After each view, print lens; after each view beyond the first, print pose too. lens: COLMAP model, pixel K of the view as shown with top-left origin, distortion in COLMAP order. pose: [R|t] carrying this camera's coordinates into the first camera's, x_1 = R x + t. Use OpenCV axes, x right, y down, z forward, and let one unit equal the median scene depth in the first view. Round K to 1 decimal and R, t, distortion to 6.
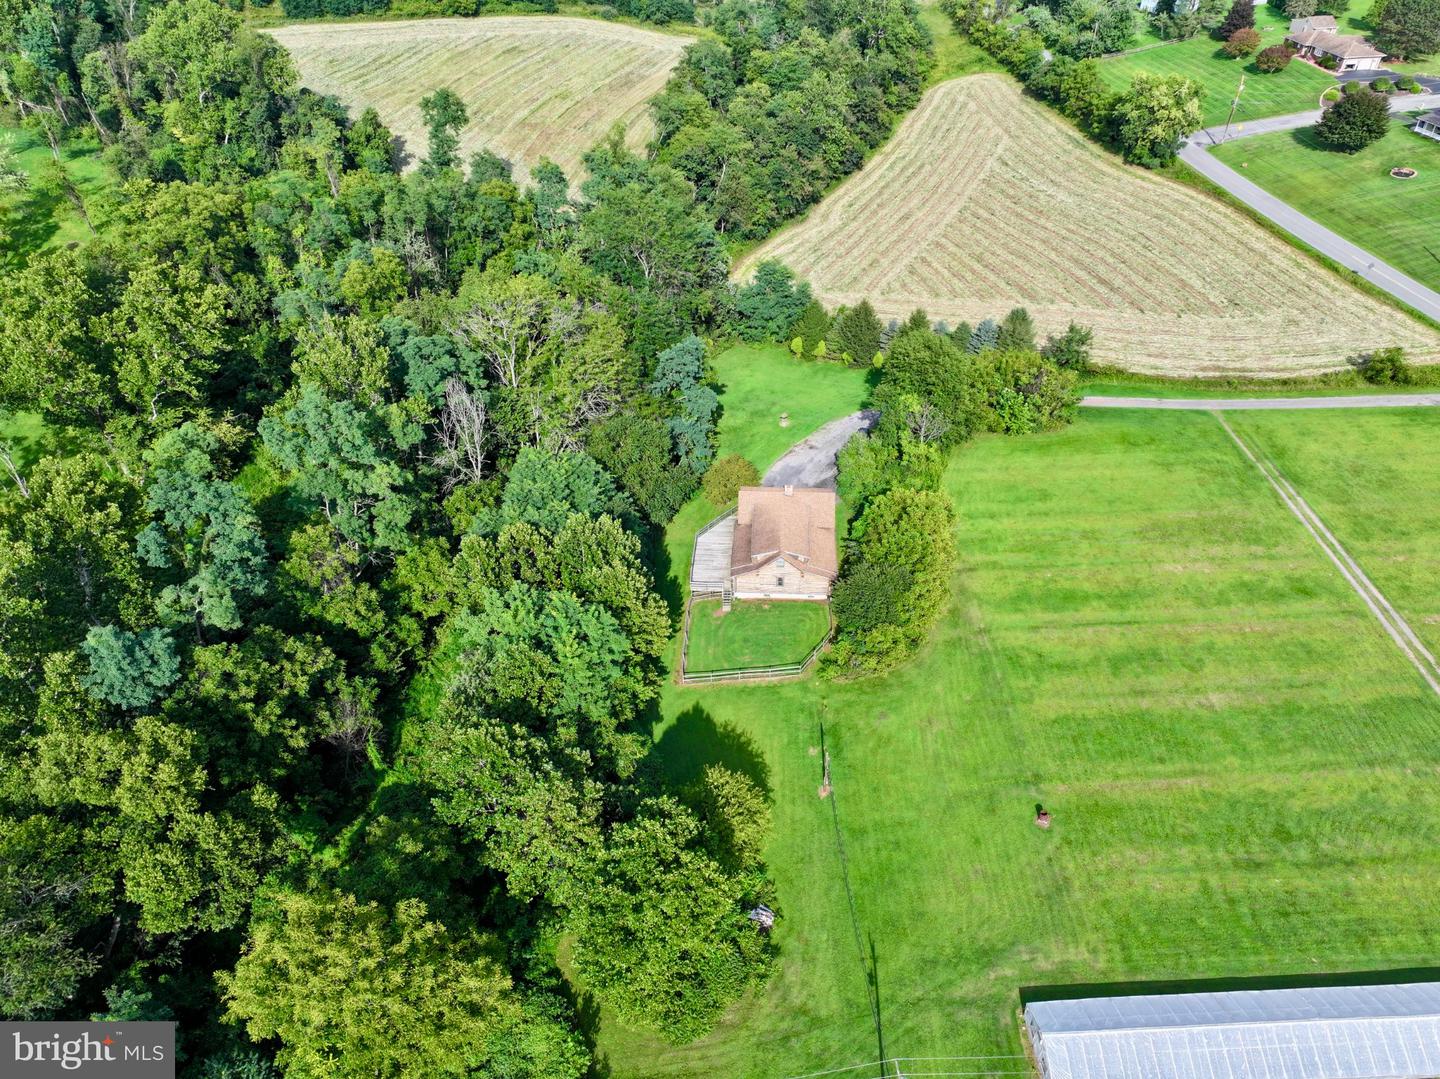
lens RADIAL K [[1010.7, 0, 720.0], [0, 1010.7, 539.5], [0, 0, 1]] dist [0.003886, 0.010792]
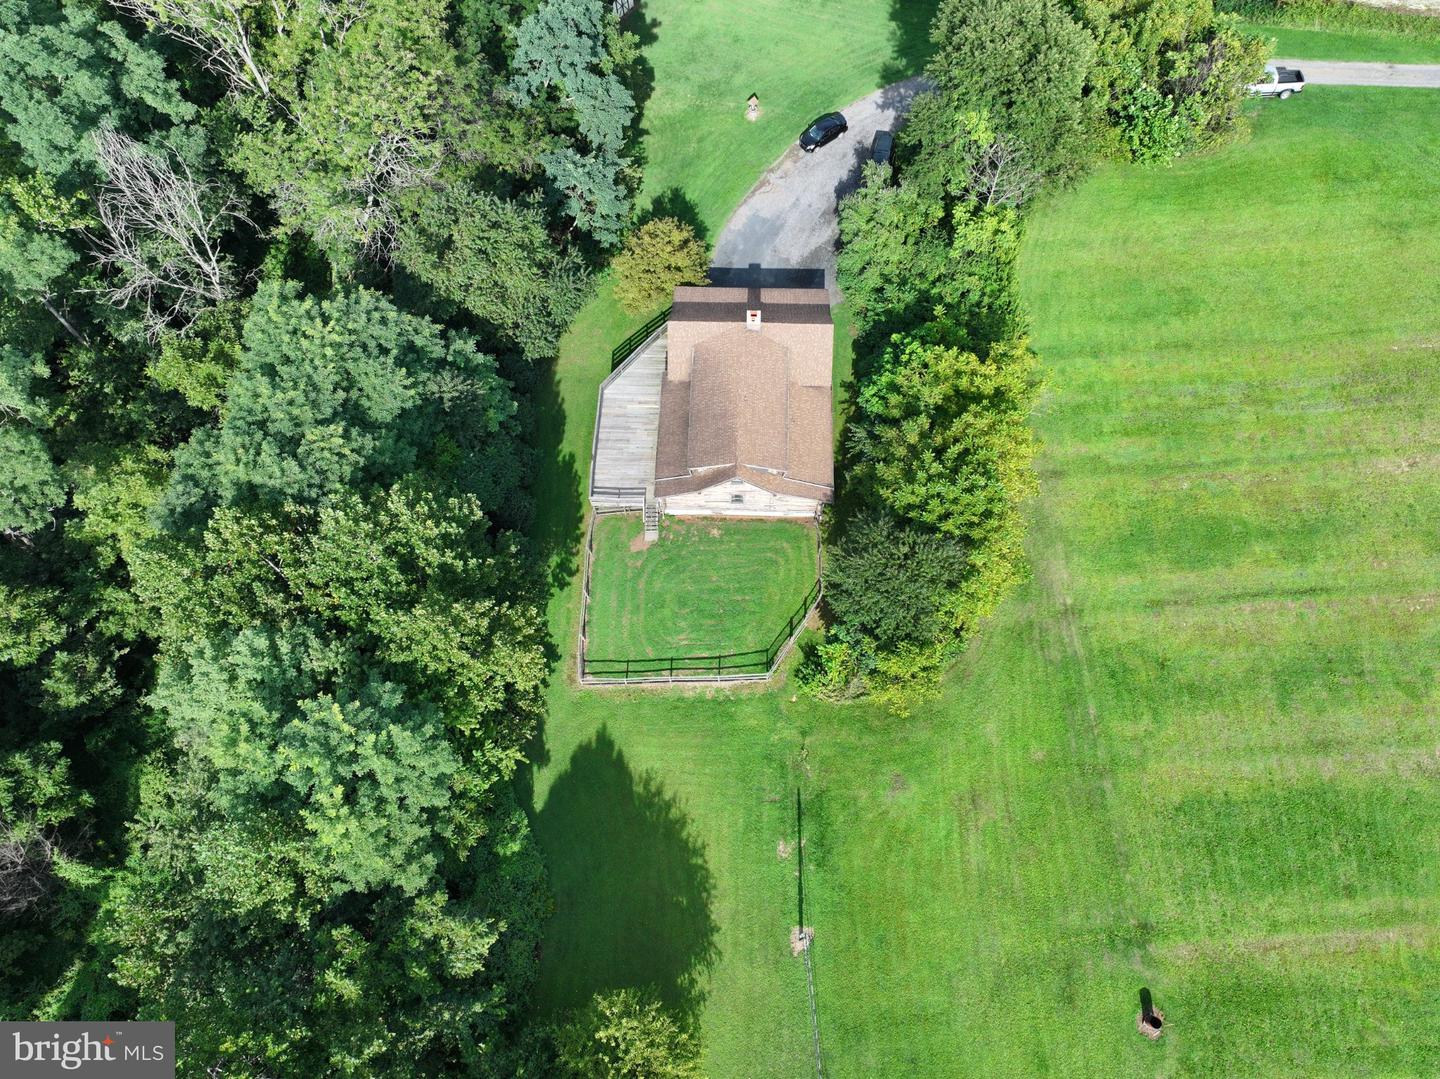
lens RADIAL K [[1010.7, 0, 720.0], [0, 1010.7, 539.5], [0, 0, 1]] dist [0.003886, 0.010792]
pose [[0.999760, -0.019129, 0.010639, 0.044922], [0.012304, 0.893127, 0.449637, -0.221908], [-0.018103, -0.449398, 0.893148, 0.481049]]
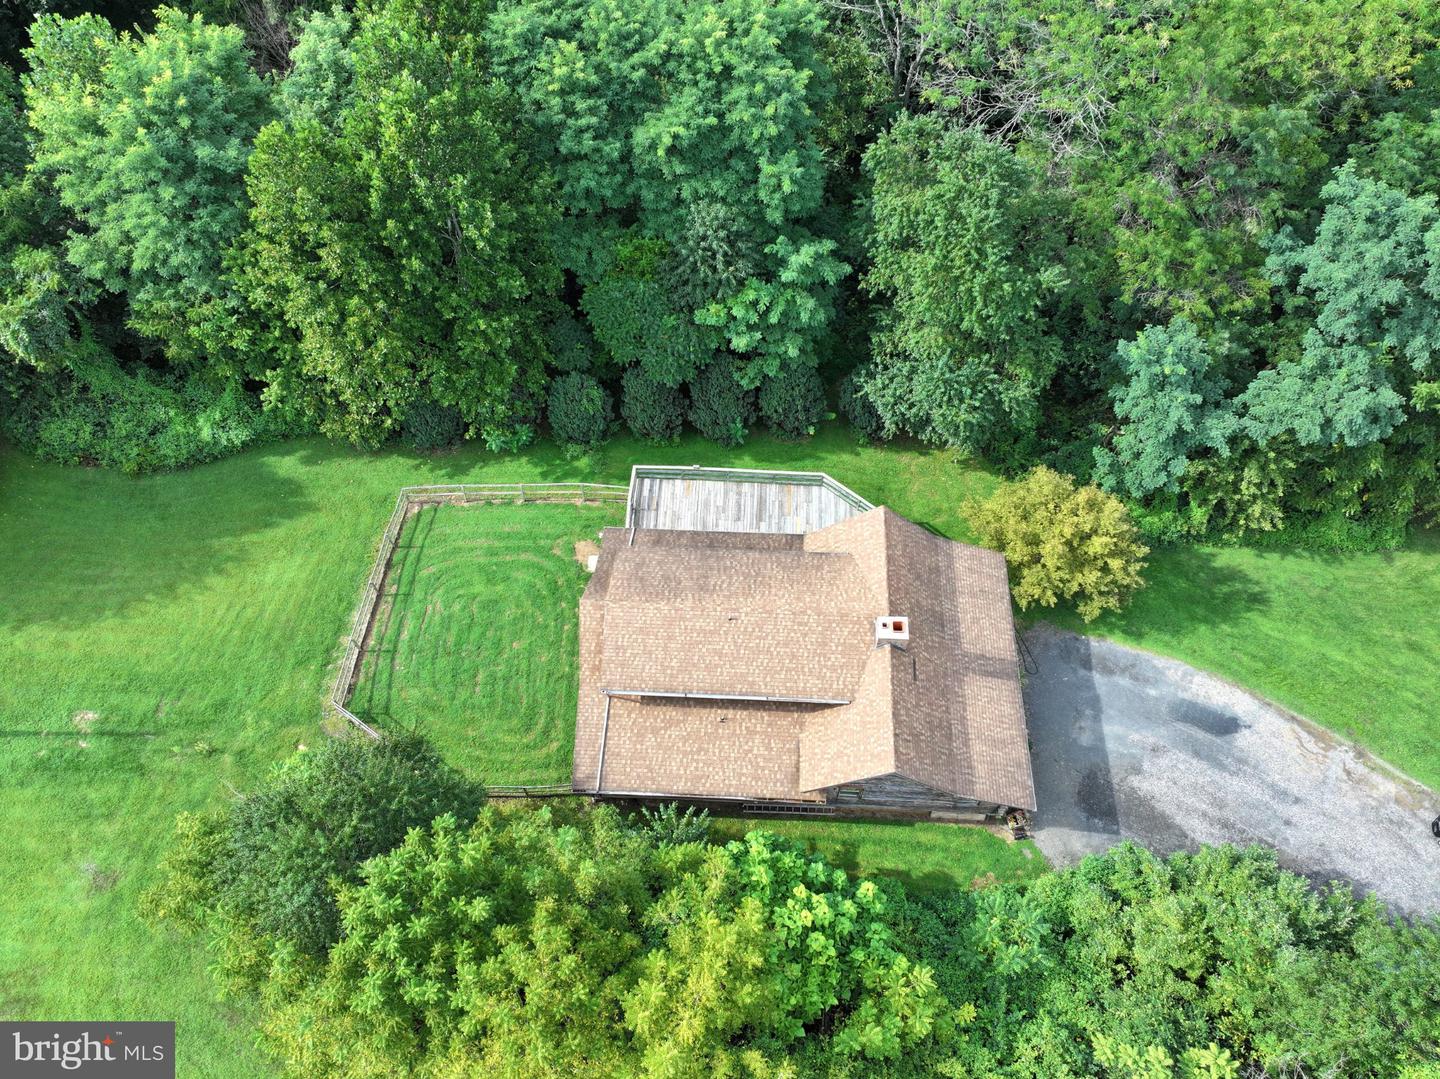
lens RADIAL K [[1010.7, 0, 720.0], [0, 1010.7, 539.5], [0, 0, 1]] dist [0.003886, 0.010792]
pose [[0.004530, 0.855928, -0.517075, 0.235709], [-0.613471, 0.410724, 0.674507, -0.276116], [0.789704, 0.314155, 0.526948, 0.874380]]
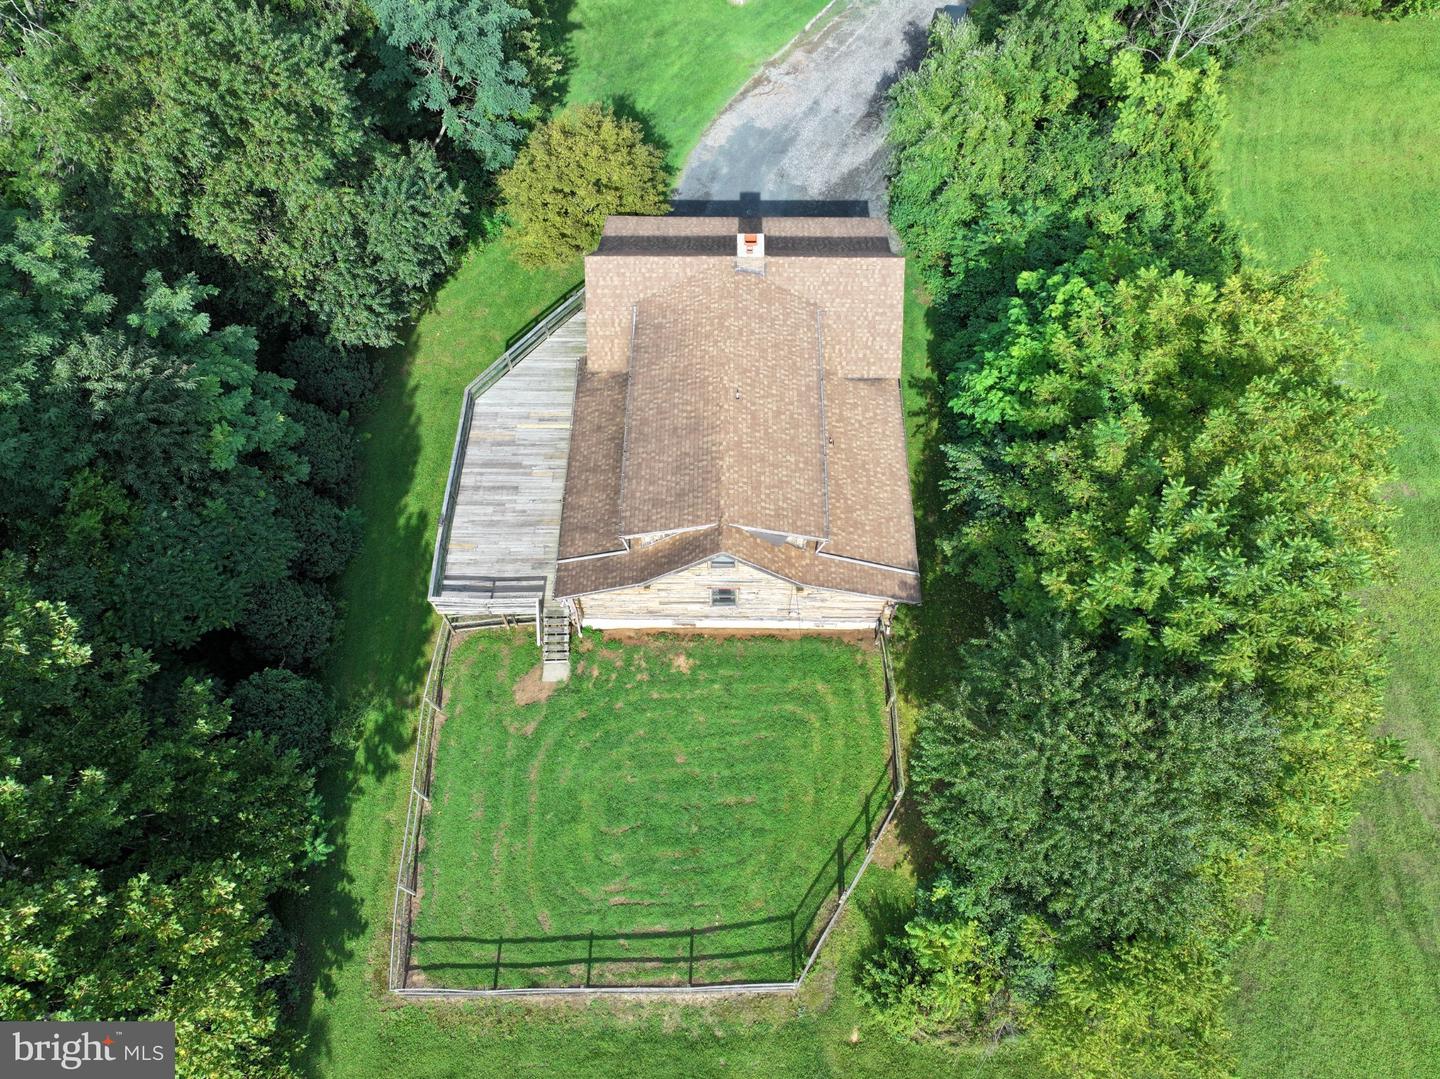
lens RADIAL K [[1010.7, 0, 720.0], [0, 1010.7, 539.5], [0, 0, 1]] dist [0.003886, 0.010792]
pose [[0.999233, -0.031796, 0.022837, 0.055263], [0.021003, 0.927720, 0.372685, -0.092126], [-0.033036, -0.371919, 0.927677, 0.776286]]
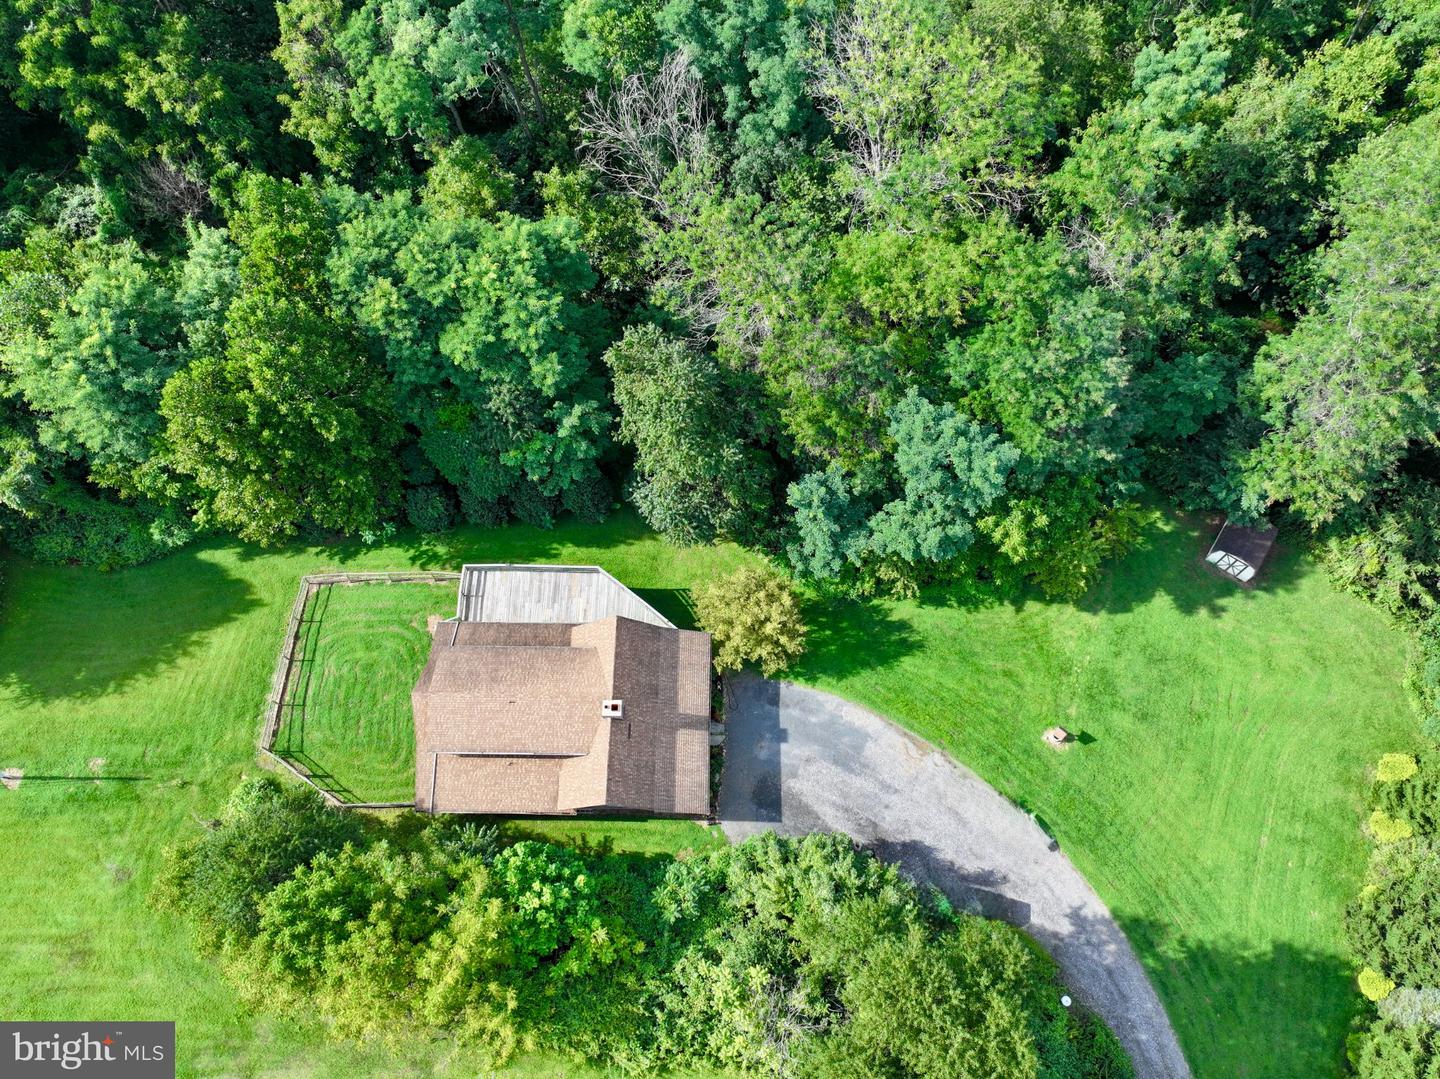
lens RADIAL K [[1010.7, 0, 720.0], [0, 1010.7, 539.5], [0, 0, 1]] dist [0.003886, 0.010792]
pose [[0.037201, 0.928517, -0.369422, 0.198989], [-0.608830, 0.314205, 0.728423, -0.533040], [0.792428, 0.197817, 0.576998, 0.828317]]
